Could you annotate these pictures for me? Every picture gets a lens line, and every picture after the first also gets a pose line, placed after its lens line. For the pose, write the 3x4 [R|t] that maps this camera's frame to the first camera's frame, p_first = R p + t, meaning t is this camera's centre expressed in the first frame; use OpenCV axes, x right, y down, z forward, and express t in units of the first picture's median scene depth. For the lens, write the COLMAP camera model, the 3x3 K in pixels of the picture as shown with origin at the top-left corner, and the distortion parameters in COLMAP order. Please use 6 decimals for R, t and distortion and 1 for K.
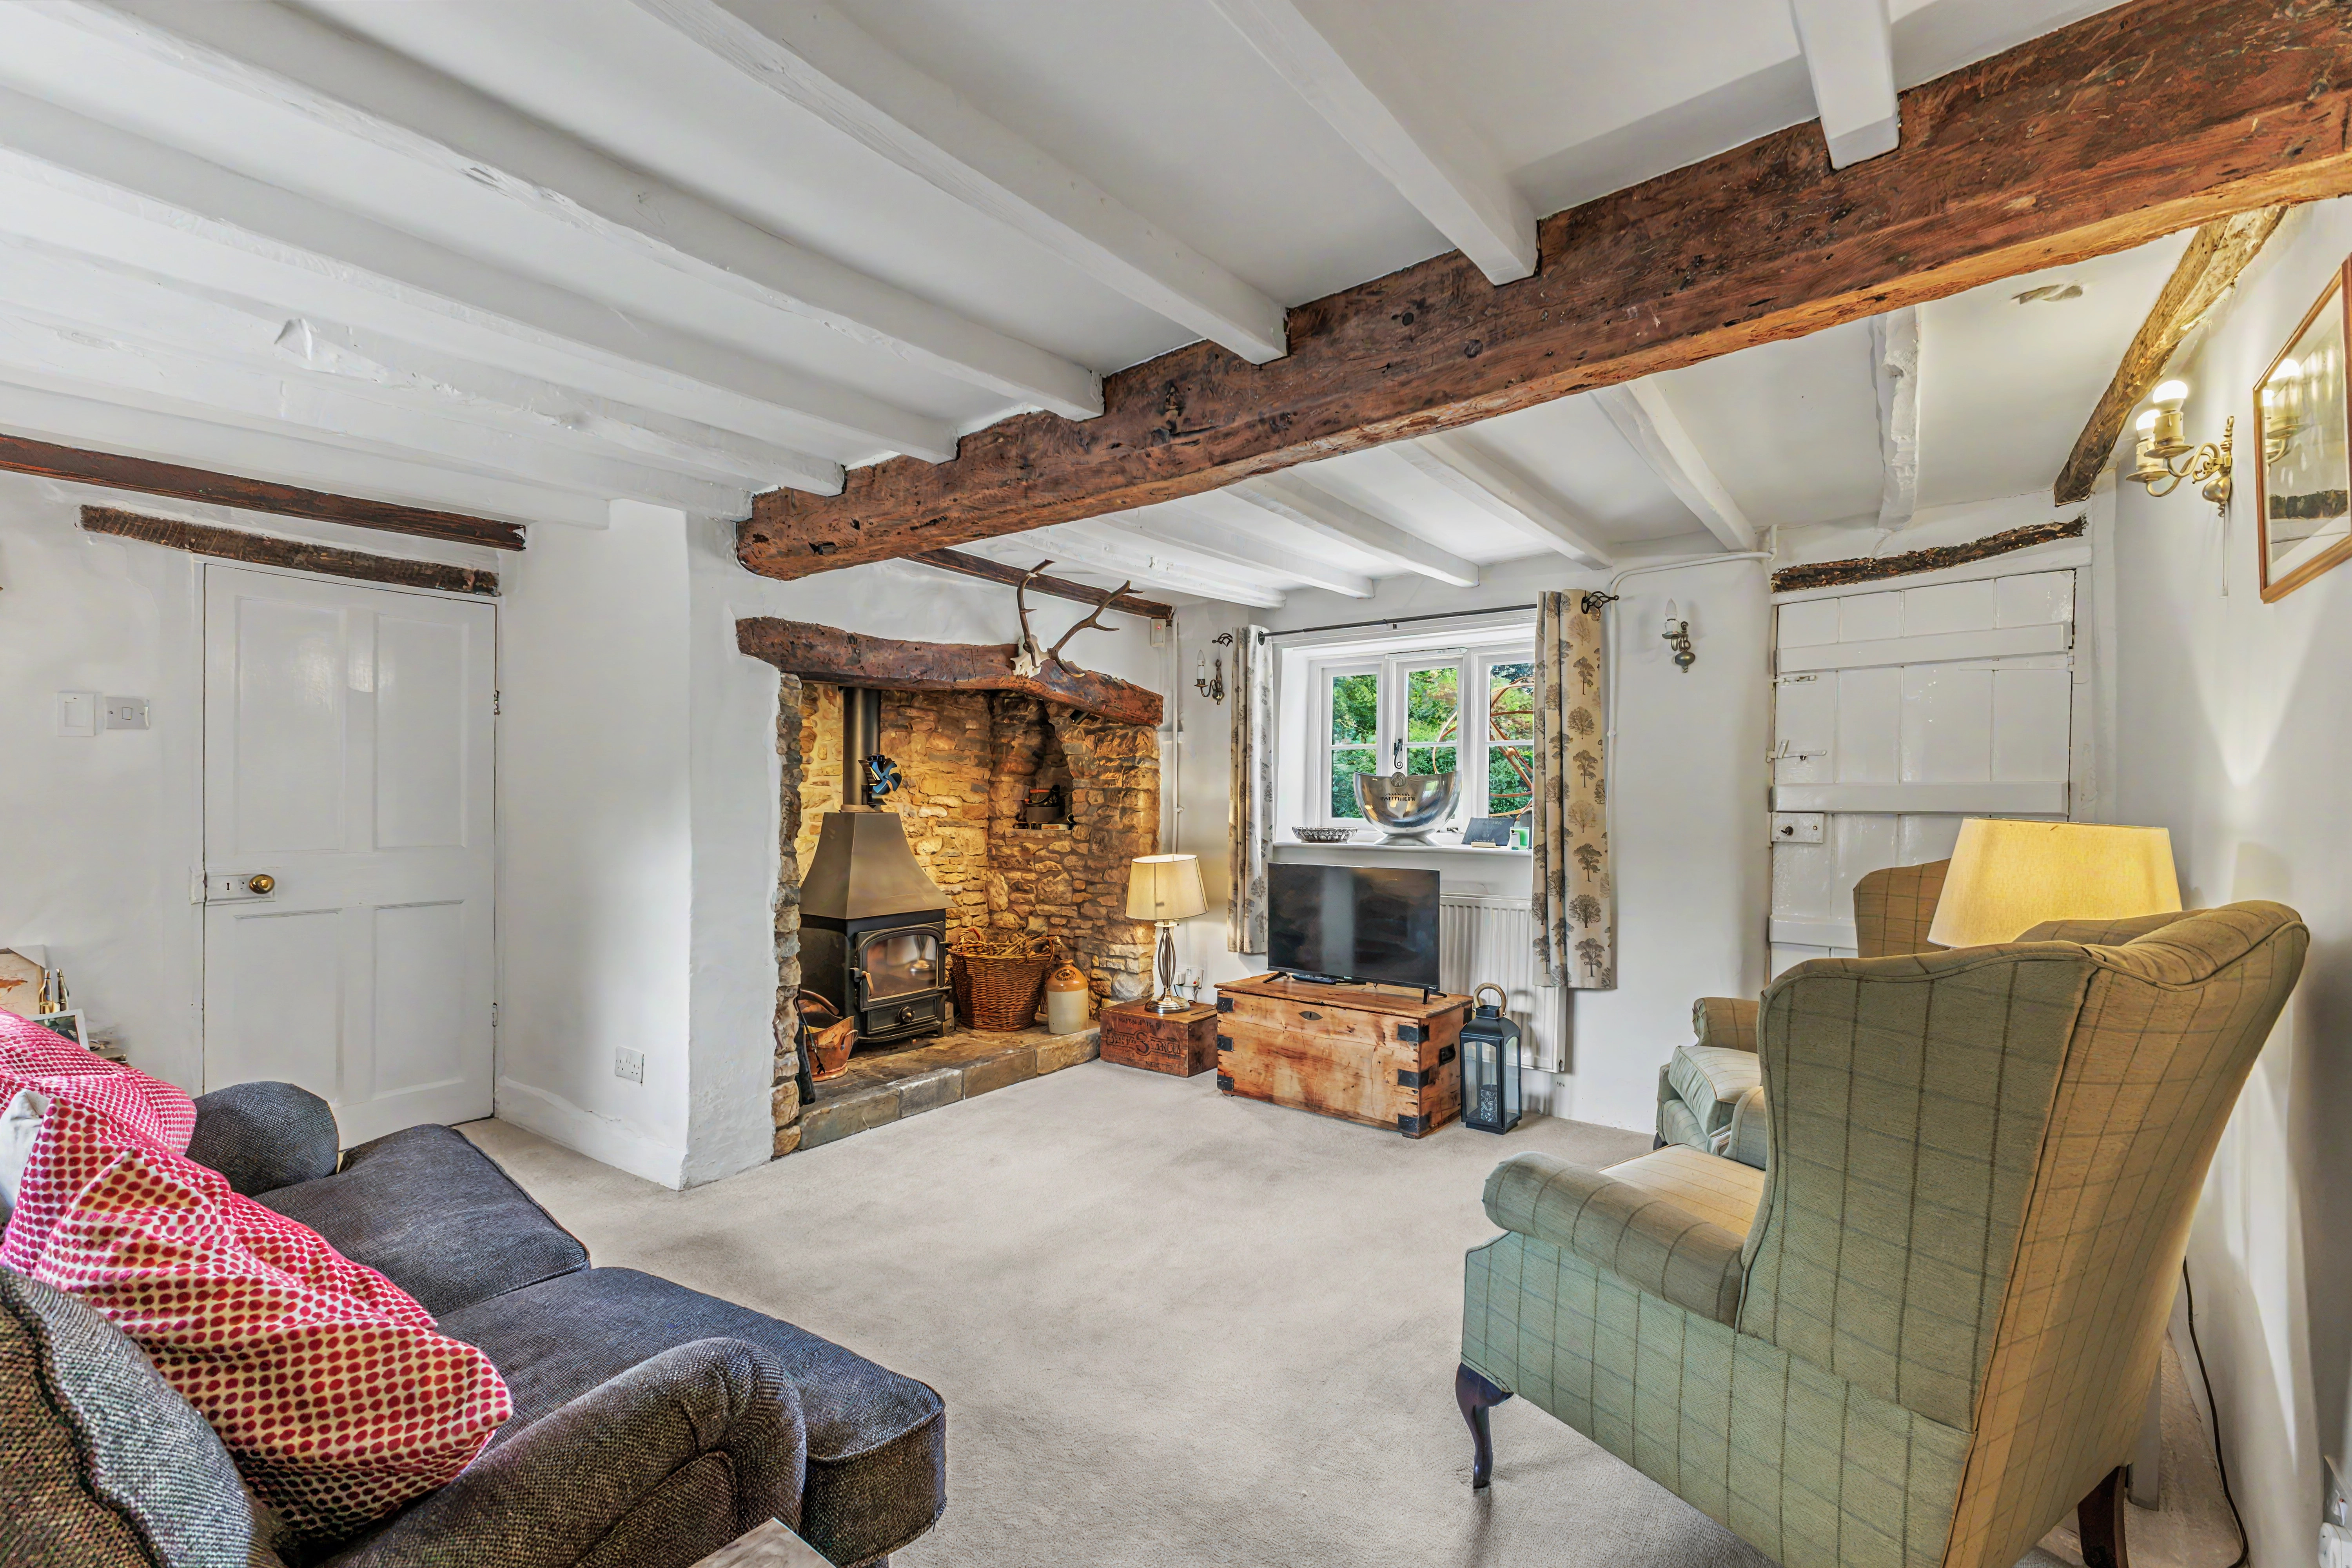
lens RADIAL K [[1040.7, 0, 1181.5], [0, 1040.7, 809.0], [0, 0, 1]] dist [0.016564, -0.004015]
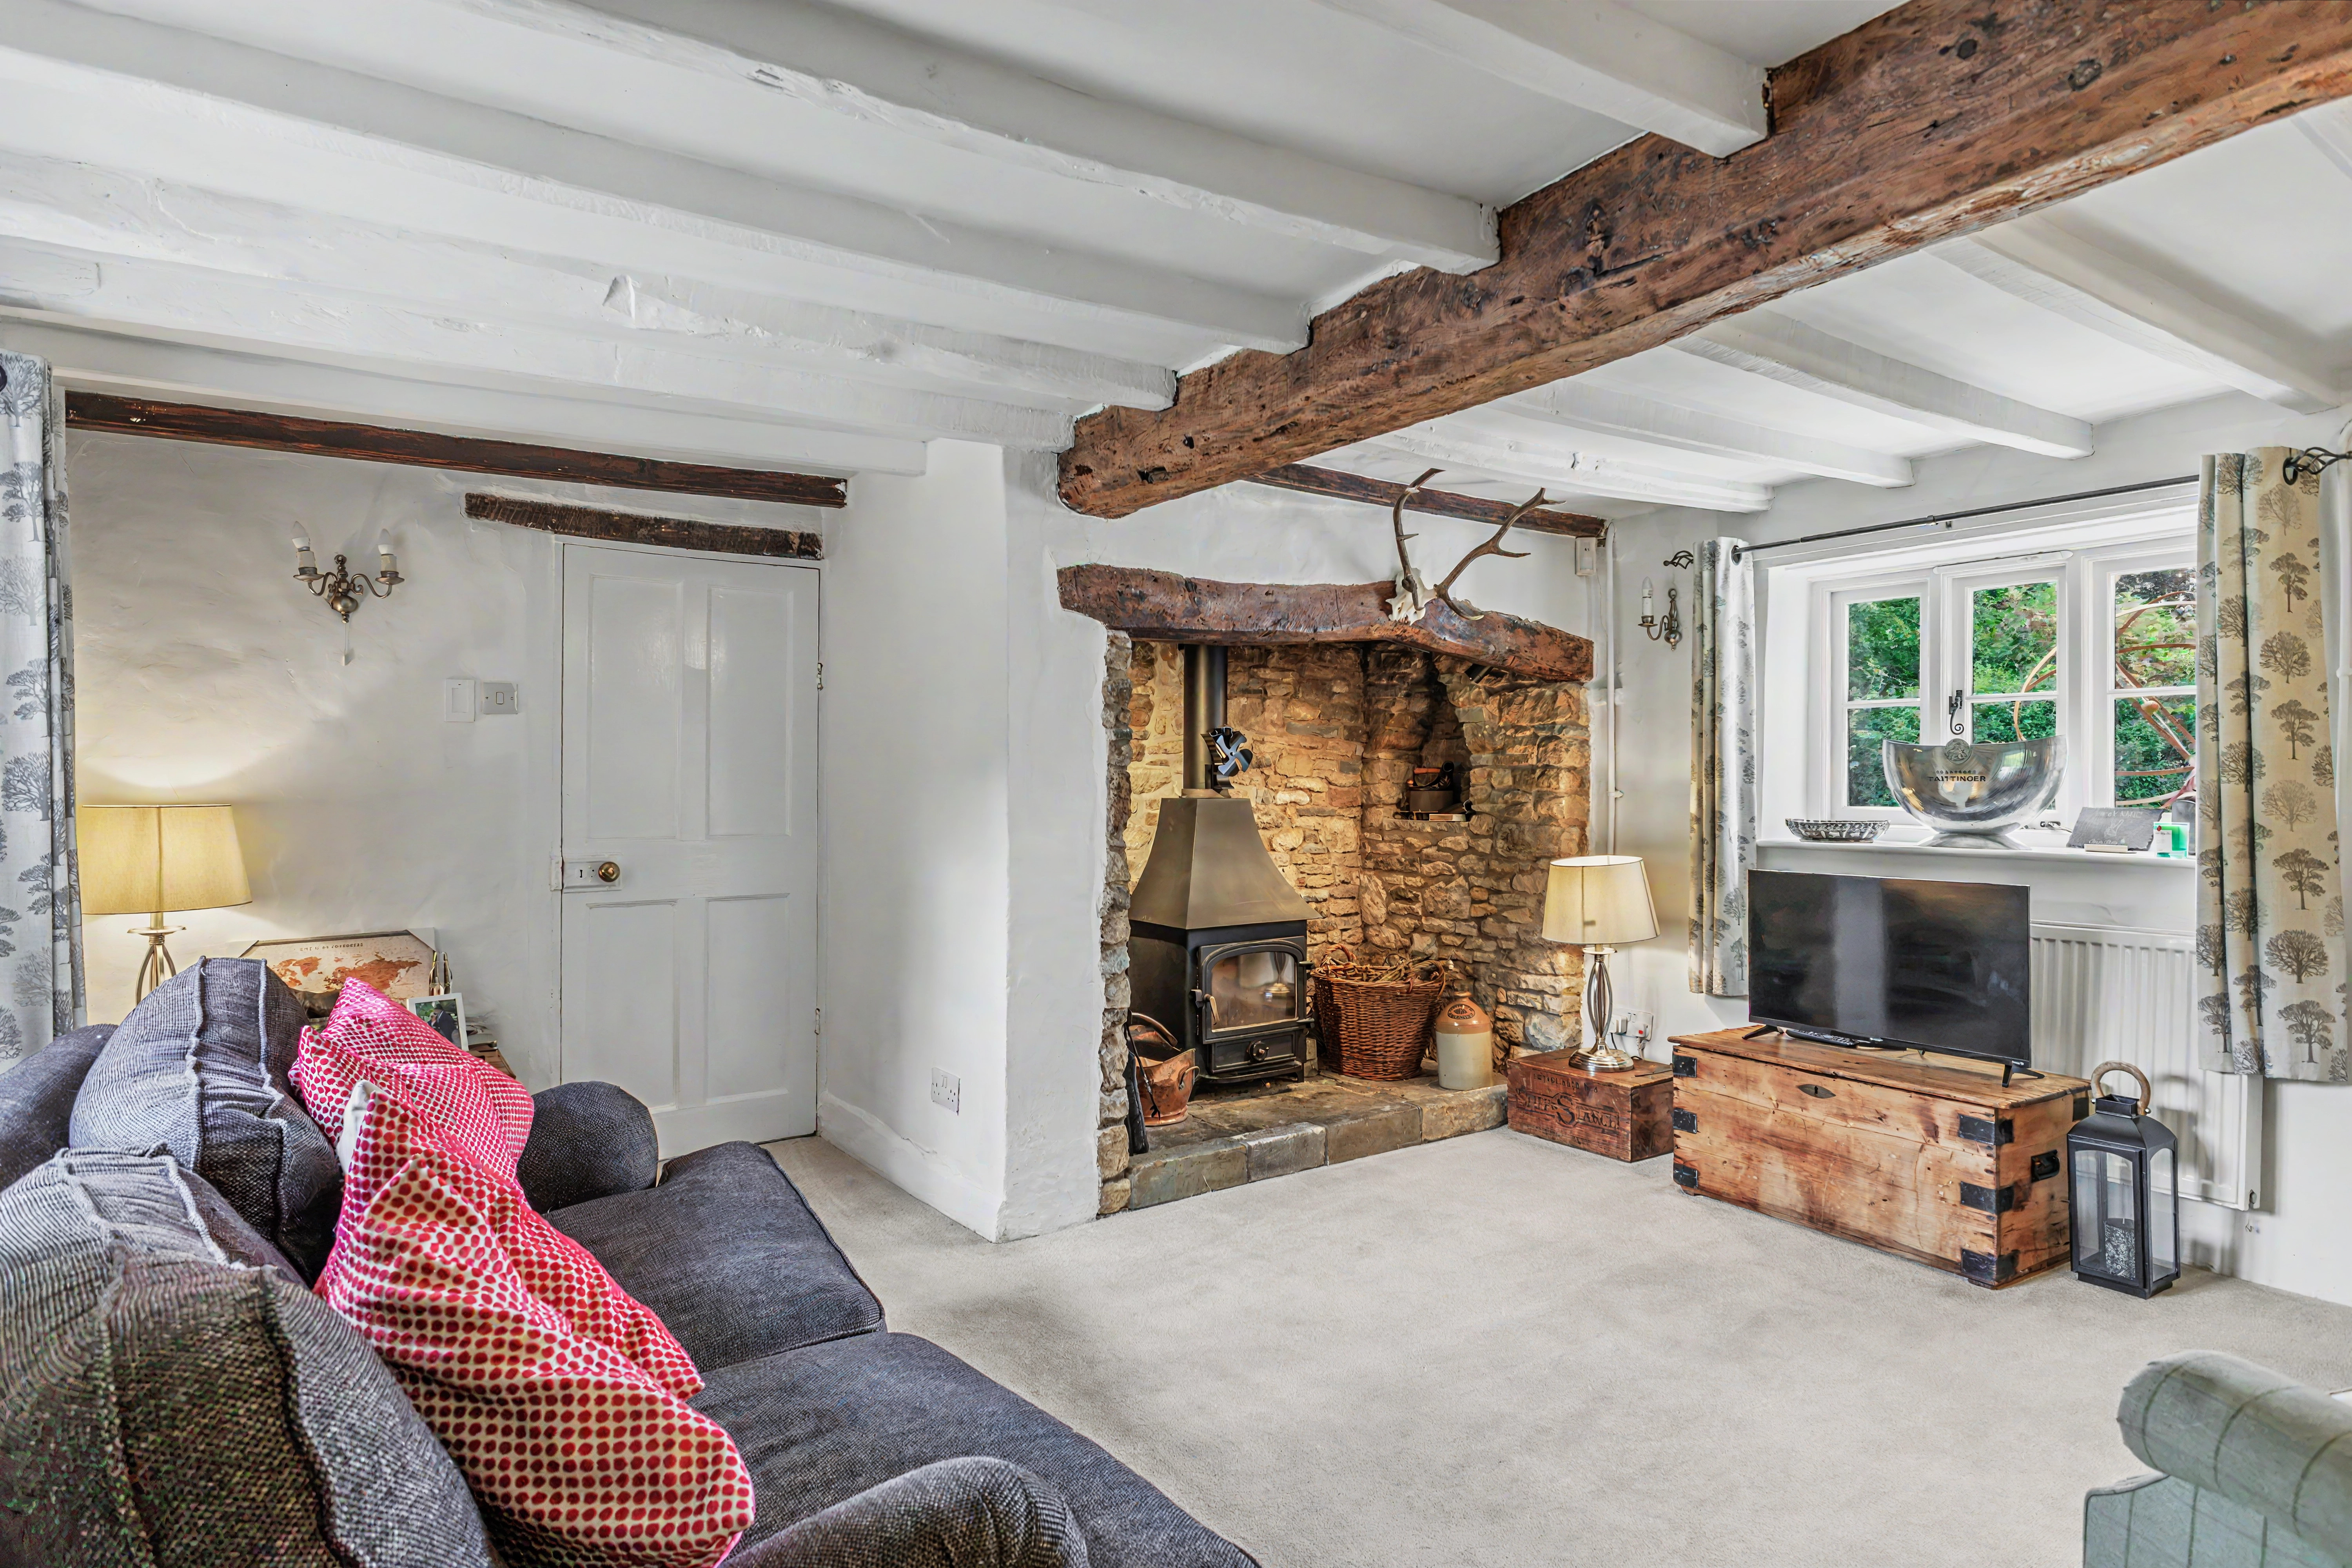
lens RADIAL K [[1310.8, 0, 1172.9], [0, 1310.8, 774.7], [0, 0, 1]] dist [-0.000247, -0.003147]
pose [[0.944936, -0.005103, -0.327215, 0.005115], [0.000351, 0.999894, -0.014583, -0.000045], [0.327254, 0.013665, 0.944837, 0.028838]]
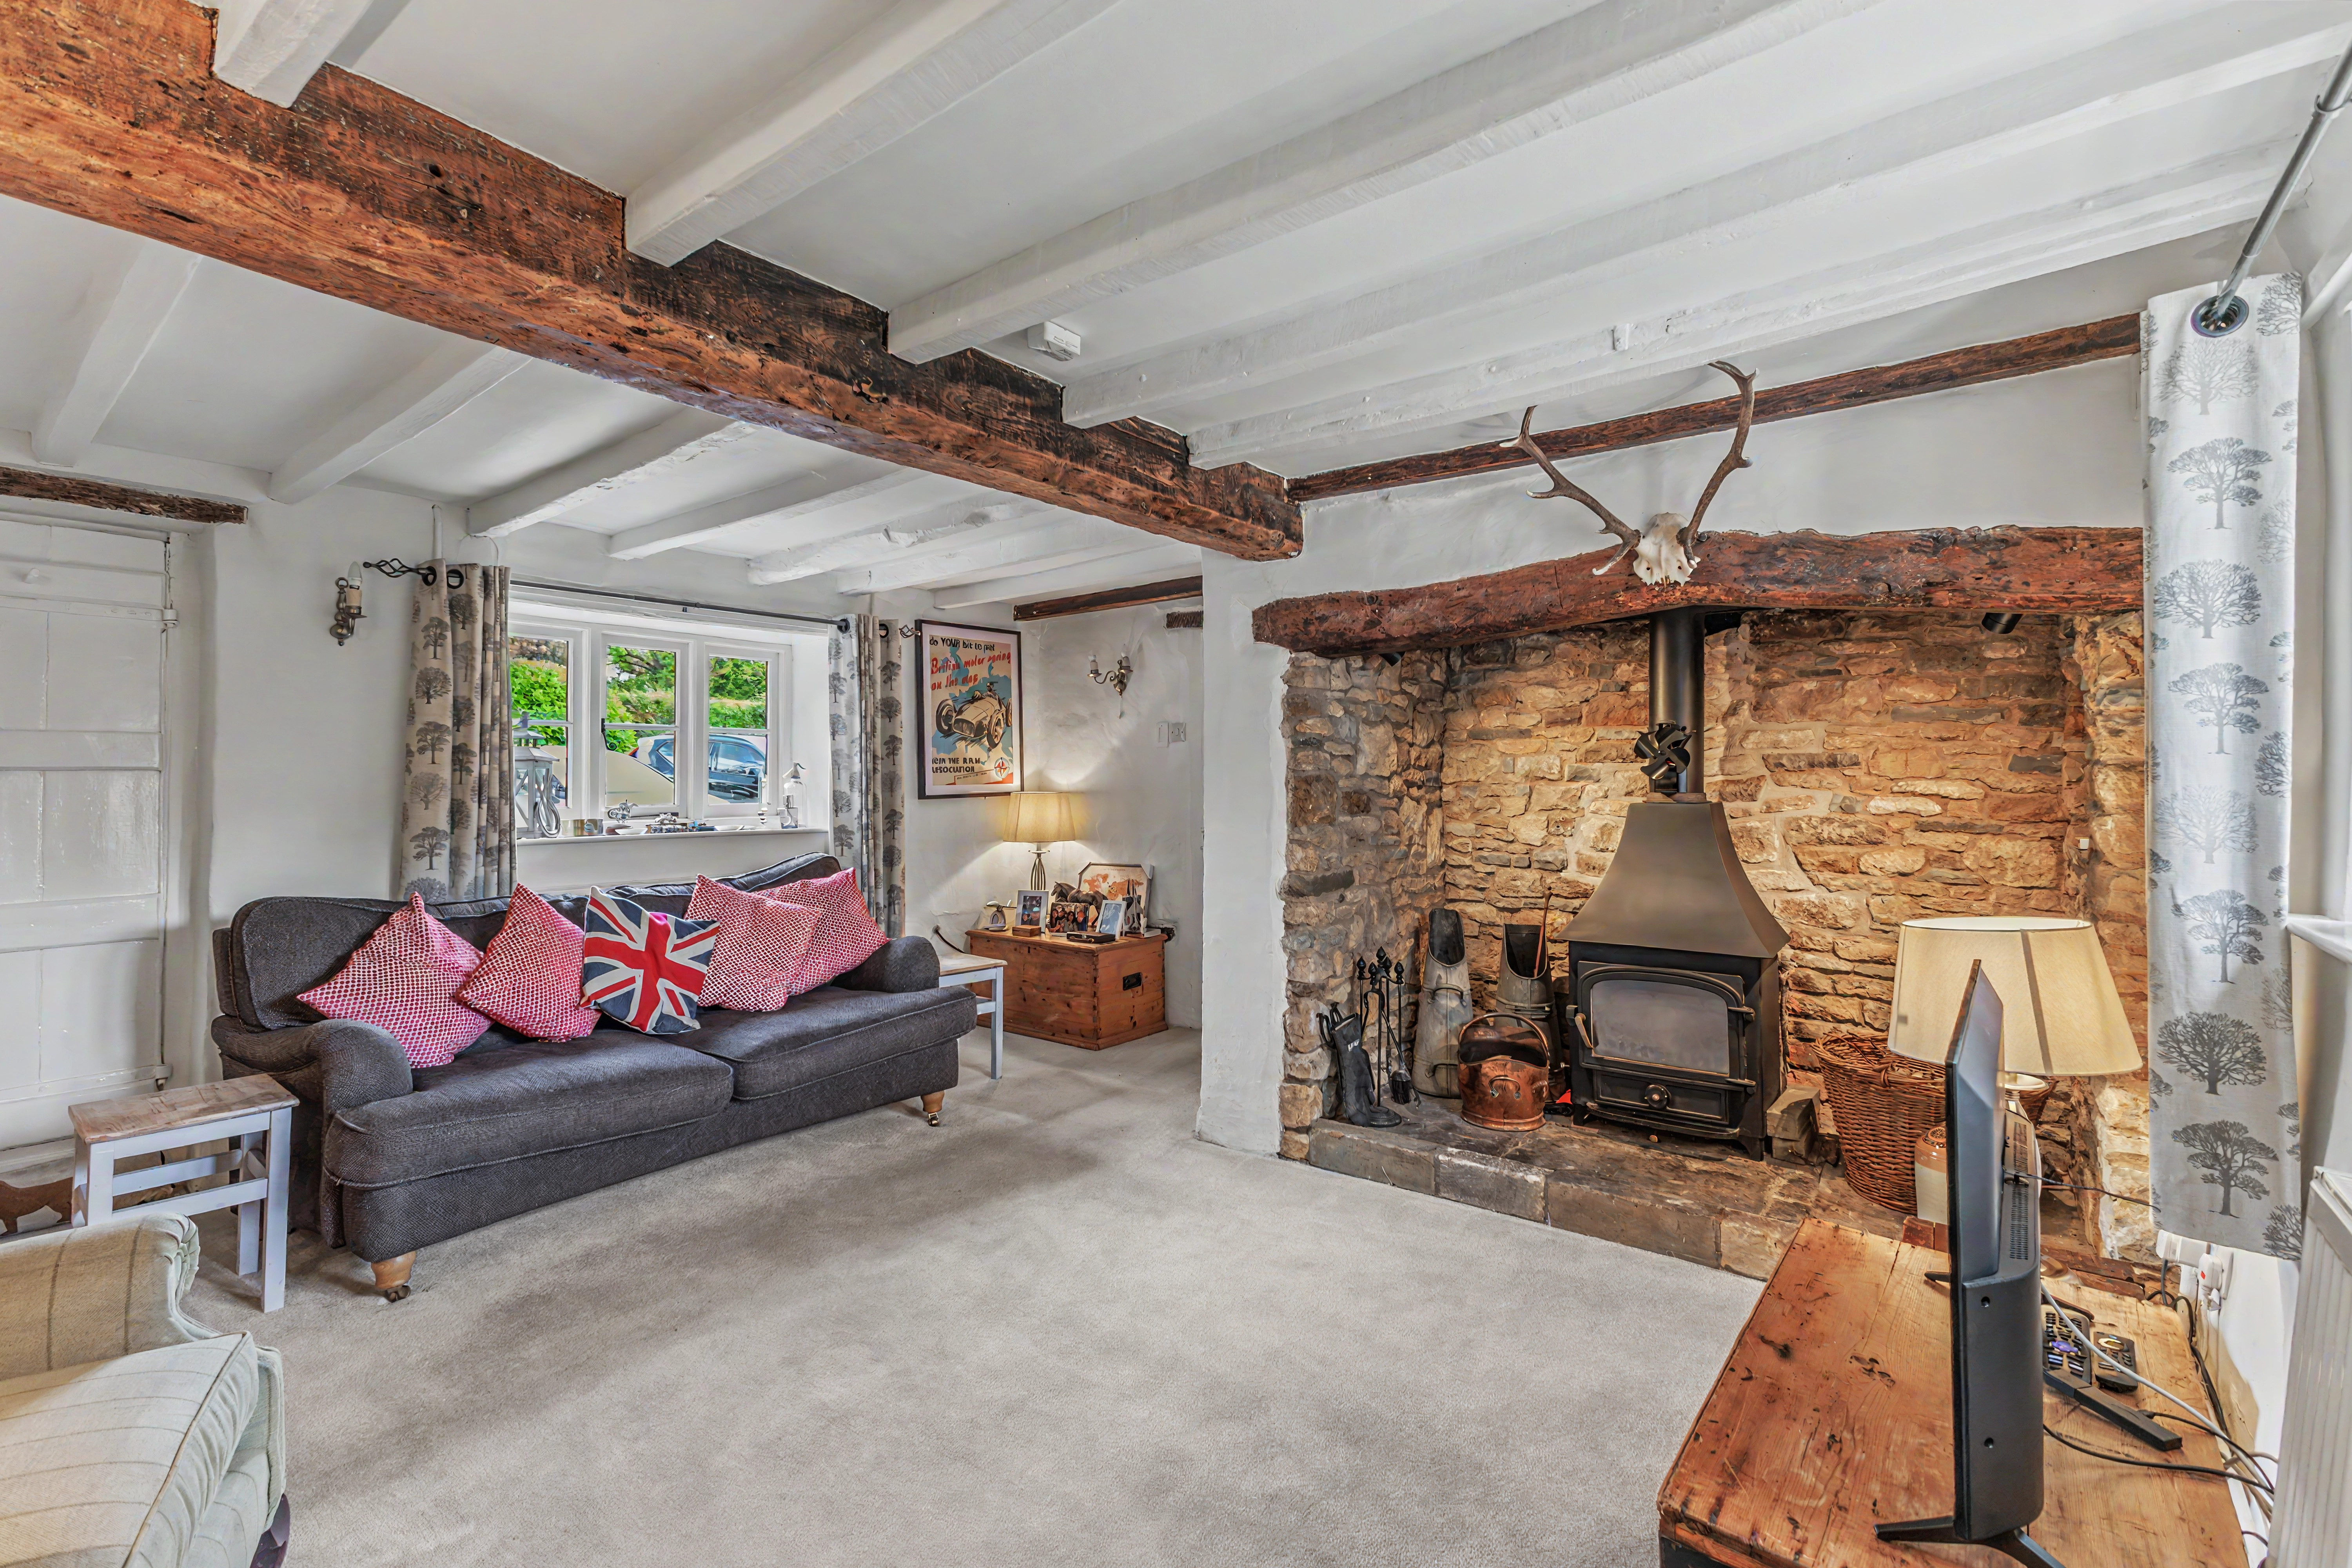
lens RADIAL K [[1033.1, 0, 1178.0], [0, 1033.1, 755.1], [0, 0, 1]] dist [0.005184, -0.003857]
pose [[-0.016176, -0.026568, -0.999516, 0.500538], [-0.011223, 0.999589, -0.026389, -0.008369], [0.999806, 0.010791, -0.016468, 0.797687]]
